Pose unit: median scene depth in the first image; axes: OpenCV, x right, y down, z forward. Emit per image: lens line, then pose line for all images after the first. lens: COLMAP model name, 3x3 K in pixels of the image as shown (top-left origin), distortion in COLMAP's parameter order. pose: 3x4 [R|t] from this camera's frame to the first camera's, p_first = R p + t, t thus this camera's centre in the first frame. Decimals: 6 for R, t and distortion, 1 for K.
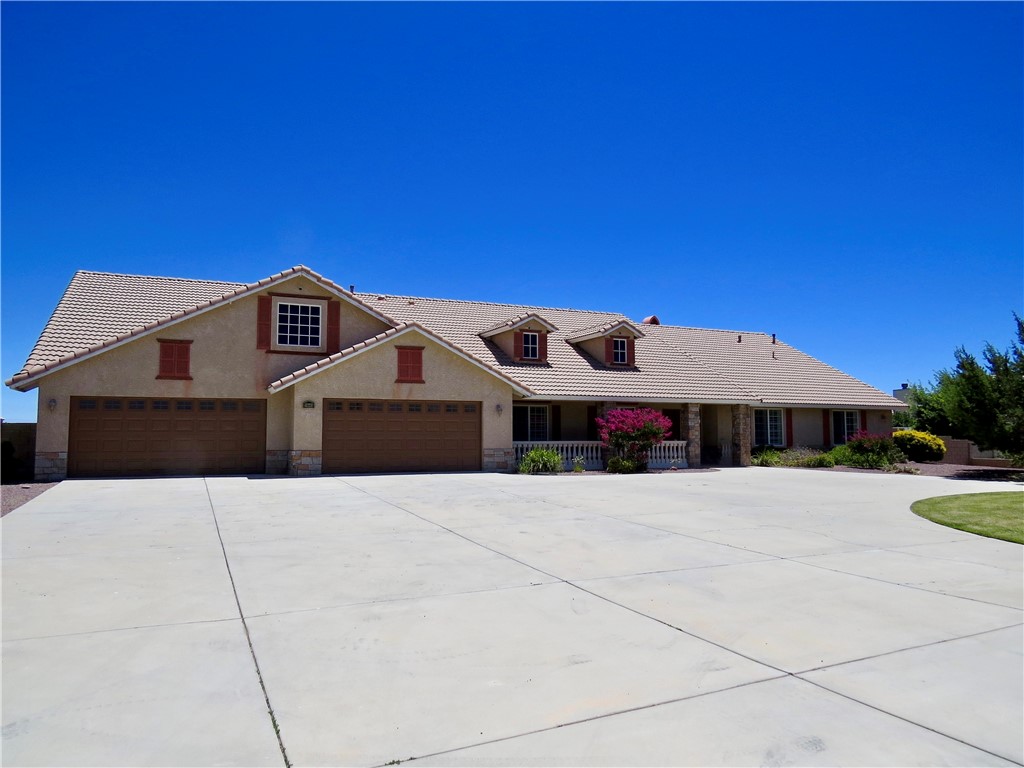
lens RADIAL K [[730.3, 0, 512.0], [0, 730.3, 384.0], [0, 0, 1]] dist [-0.021427, 0.002686]
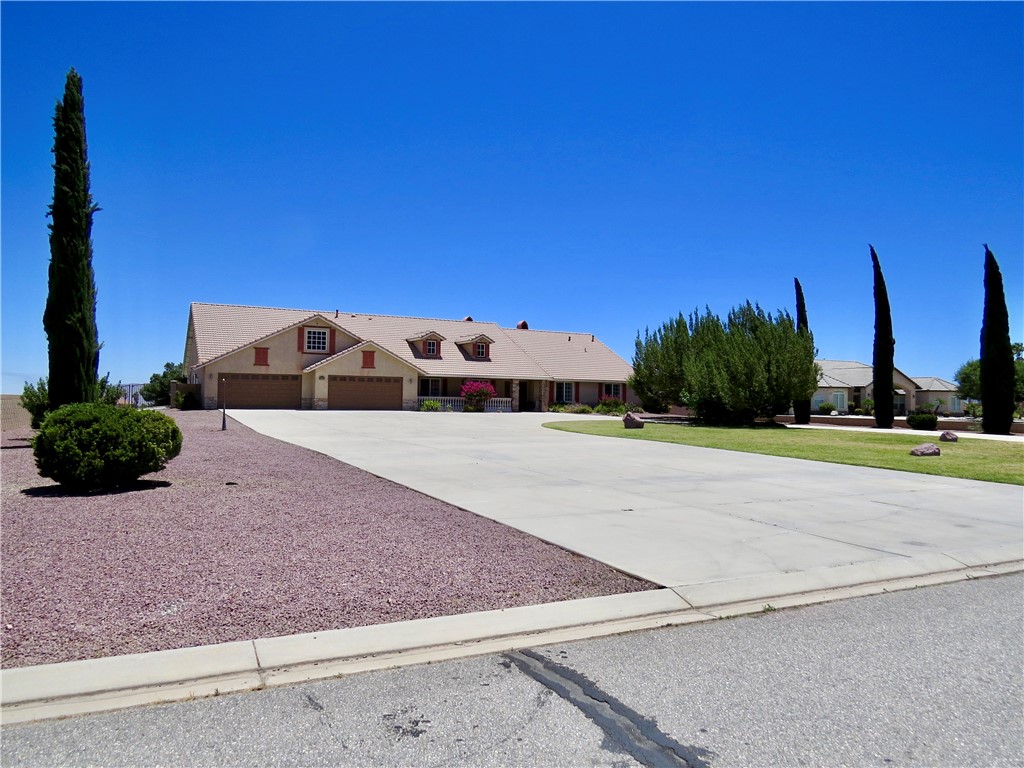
lens RADIAL K [[730.3, 0, 512.0], [0, 730.3, 384.0], [0, 0, 1]] dist [-0.021427, 0.002686]
pose [[0.998384, 0.019009, 0.053545, 0.162469], [-0.021867, 0.998339, 0.053308, -0.076182], [-0.052443, -0.054392, 0.997142, -1.125895]]
